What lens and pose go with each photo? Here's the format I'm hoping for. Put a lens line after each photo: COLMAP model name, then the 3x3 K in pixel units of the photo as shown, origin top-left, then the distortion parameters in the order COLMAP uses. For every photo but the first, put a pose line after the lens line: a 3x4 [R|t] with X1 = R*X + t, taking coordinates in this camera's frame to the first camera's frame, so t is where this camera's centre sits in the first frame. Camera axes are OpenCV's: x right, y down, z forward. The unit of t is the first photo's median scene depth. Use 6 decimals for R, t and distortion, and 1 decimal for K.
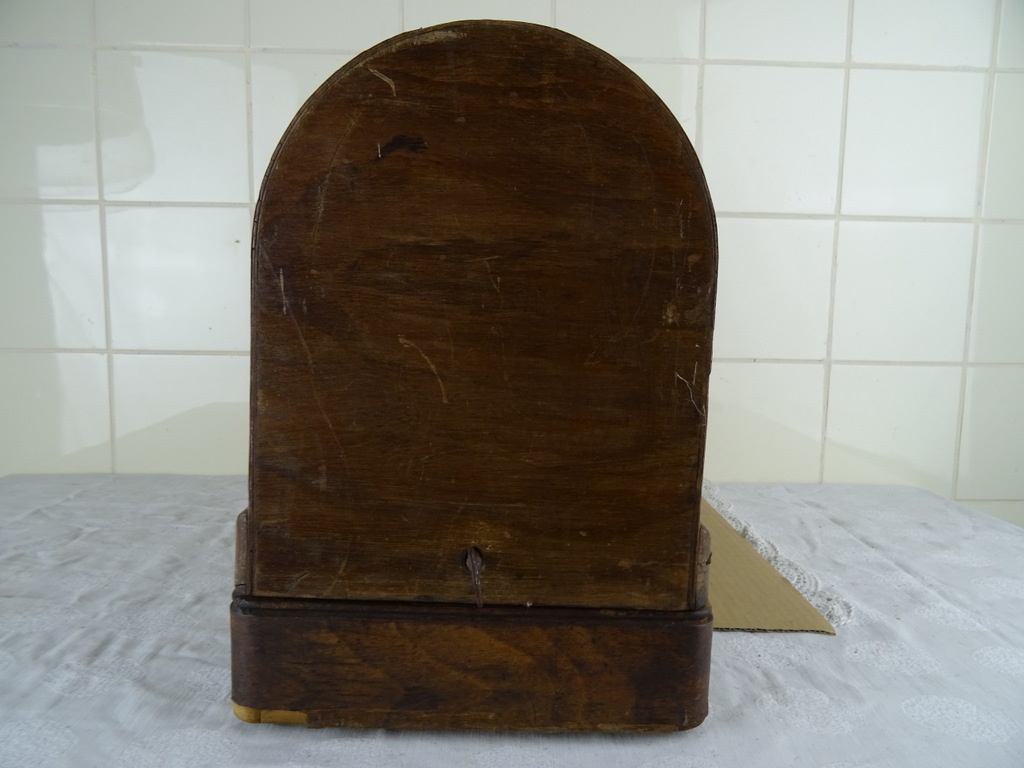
lens RADIAL K [[733.3, 0, 511.7], [0, 733.3, 382.7], [0, 0, 1]] dist [0.004904, -0.018204]
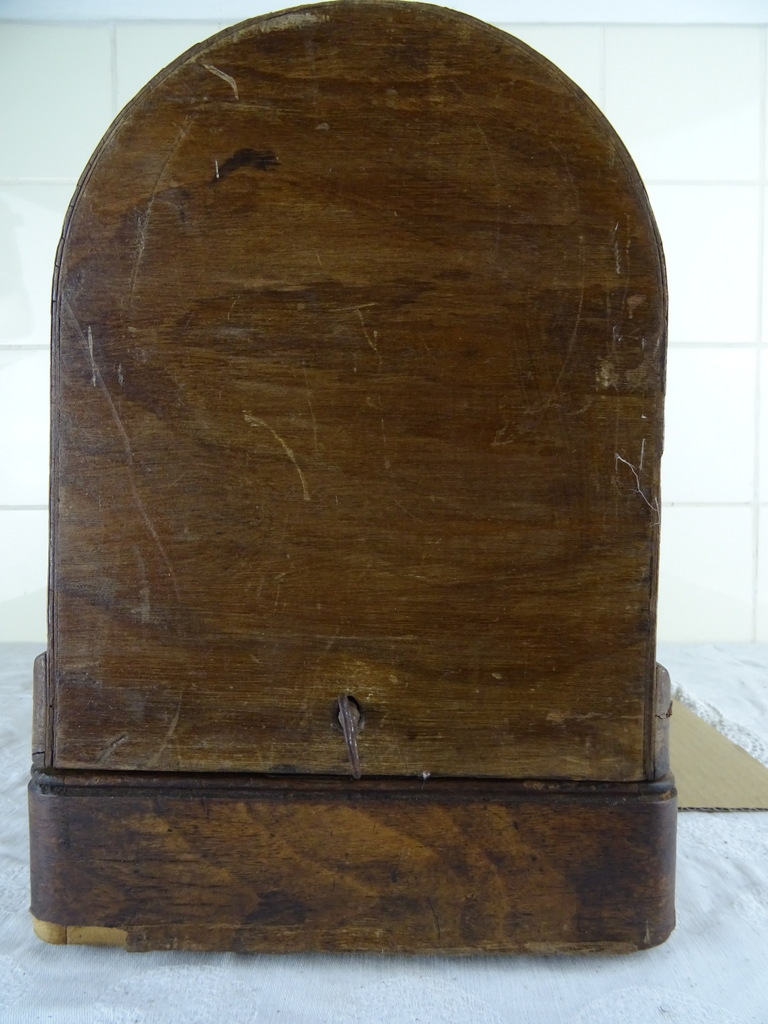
lens RADIAL K [[733.3, 0, 394.4], [0, 733.3, 510.6], [0, 0, 1]] dist [0.004904, -0.018204]
pose [[0.999666, -0.019444, -0.017004, 0.005099], [0.018193, 0.997320, -0.070862, 0.046580], [0.018336, 0.070529, 0.997341, 0.129351]]
